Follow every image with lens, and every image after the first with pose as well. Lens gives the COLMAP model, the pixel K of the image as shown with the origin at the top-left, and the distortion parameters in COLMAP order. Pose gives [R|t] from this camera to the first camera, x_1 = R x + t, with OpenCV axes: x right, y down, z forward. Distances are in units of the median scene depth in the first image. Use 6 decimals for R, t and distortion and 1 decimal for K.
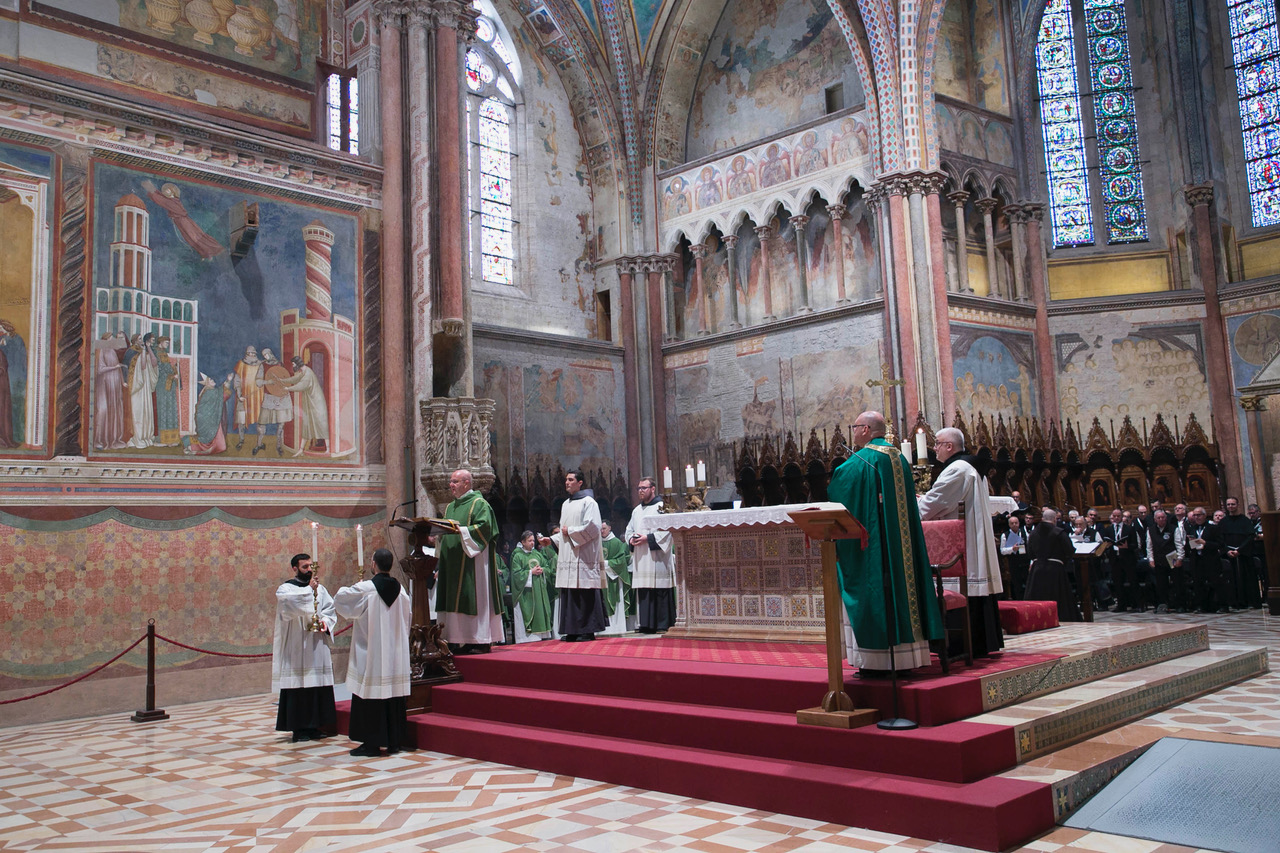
lens RADIAL K [[1072.0, 0, 619.2], [0, 1072.0, 408.6], [0, 0, 1]] dist [-0.019816, 0.048994]
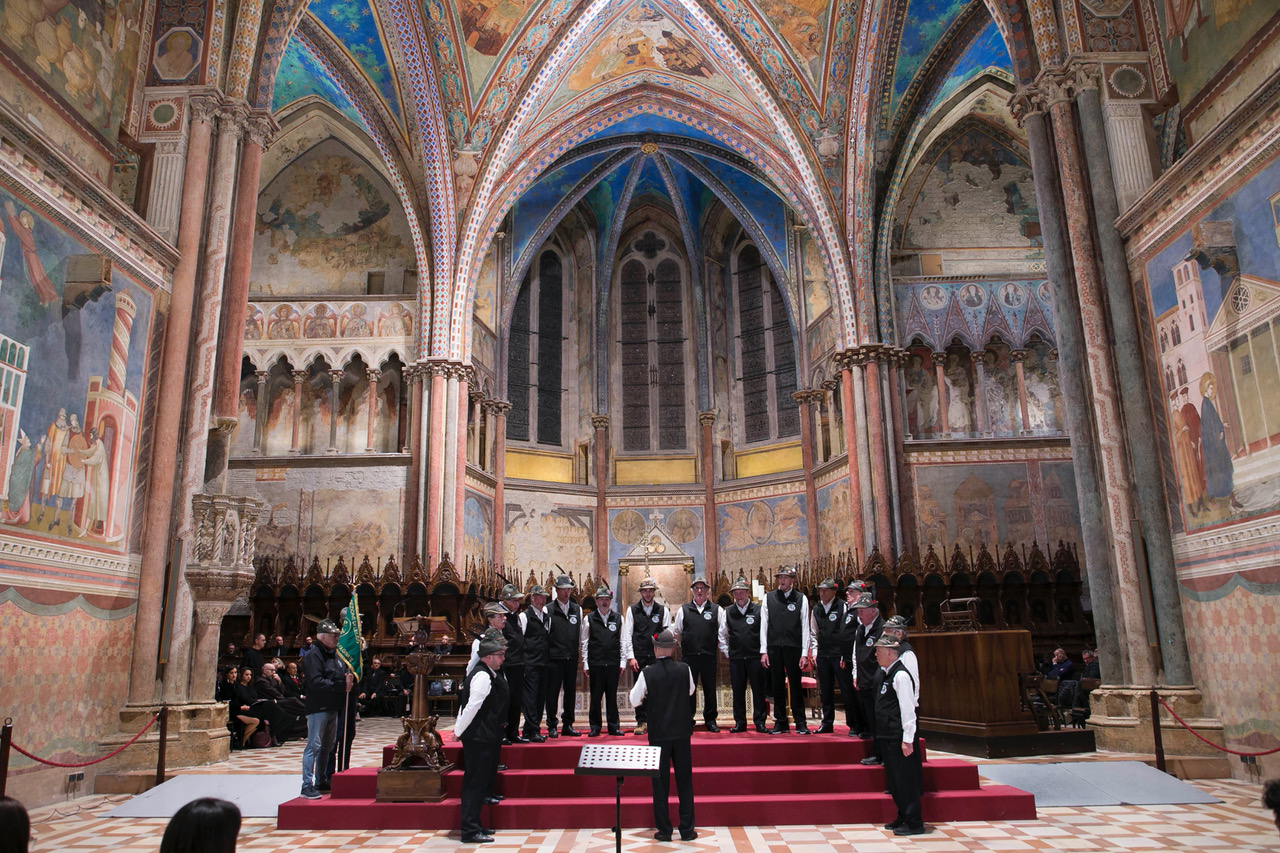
lens RADIAL K [[942.7, 0, 635.7], [0, 942.7, 422.2], [0, 0, 1]] dist [-0.065982, 0.040820]
pose [[0.710806, 0.198033, 0.674935, -0.294155], [-0.104218, 0.978609, -0.177378, 0.022627], [-0.695625, 0.055741, 0.716240, 0.063124]]
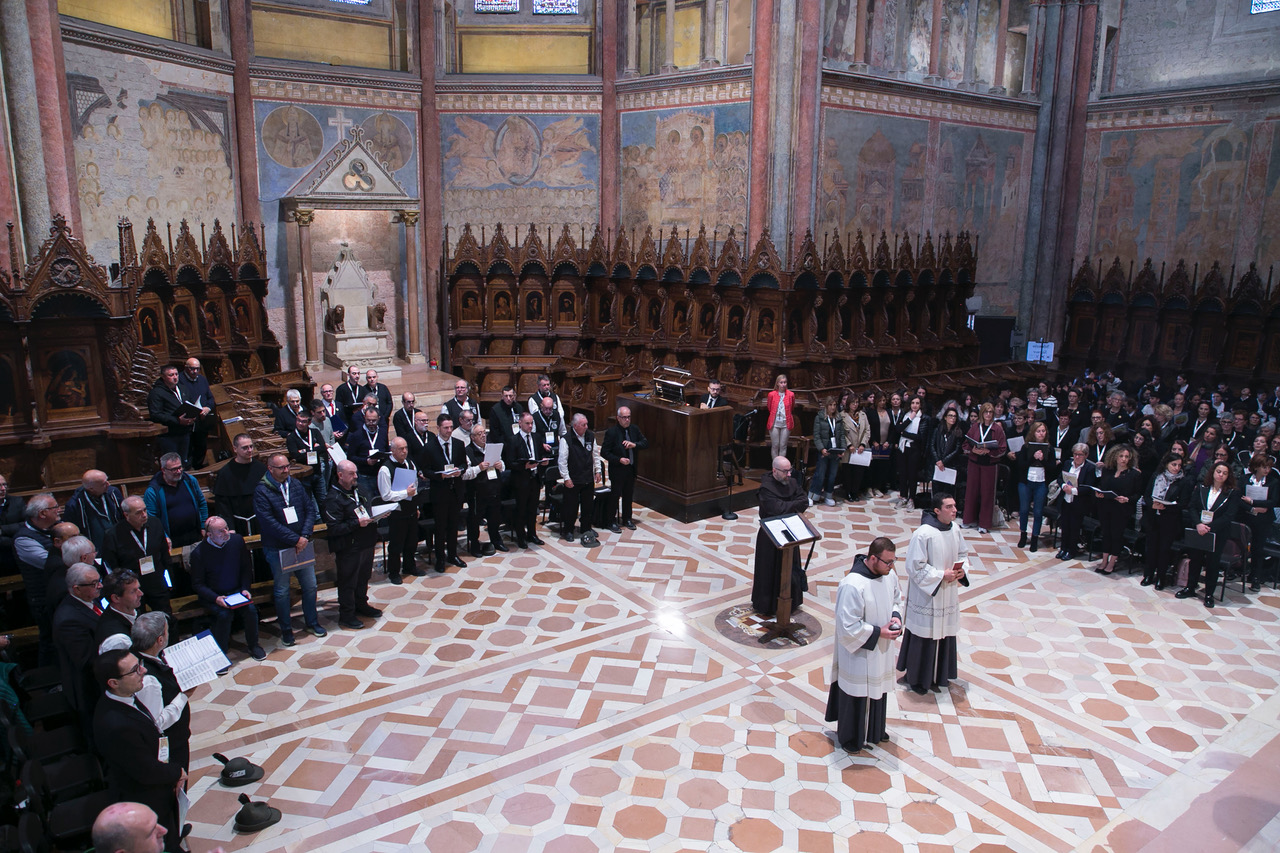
lens RADIAL K [[899.7, 0, 646.6], [0, 899.7, 418.4], [0, 0, 1]] dist [-0.068824, 0.046408]
pose [[0.134128, -0.165063, 0.977120, -0.086391], [-0.151575, 0.971010, 0.184837, -0.020547], [-0.979303, -0.172899, 0.105220, 0.620478]]
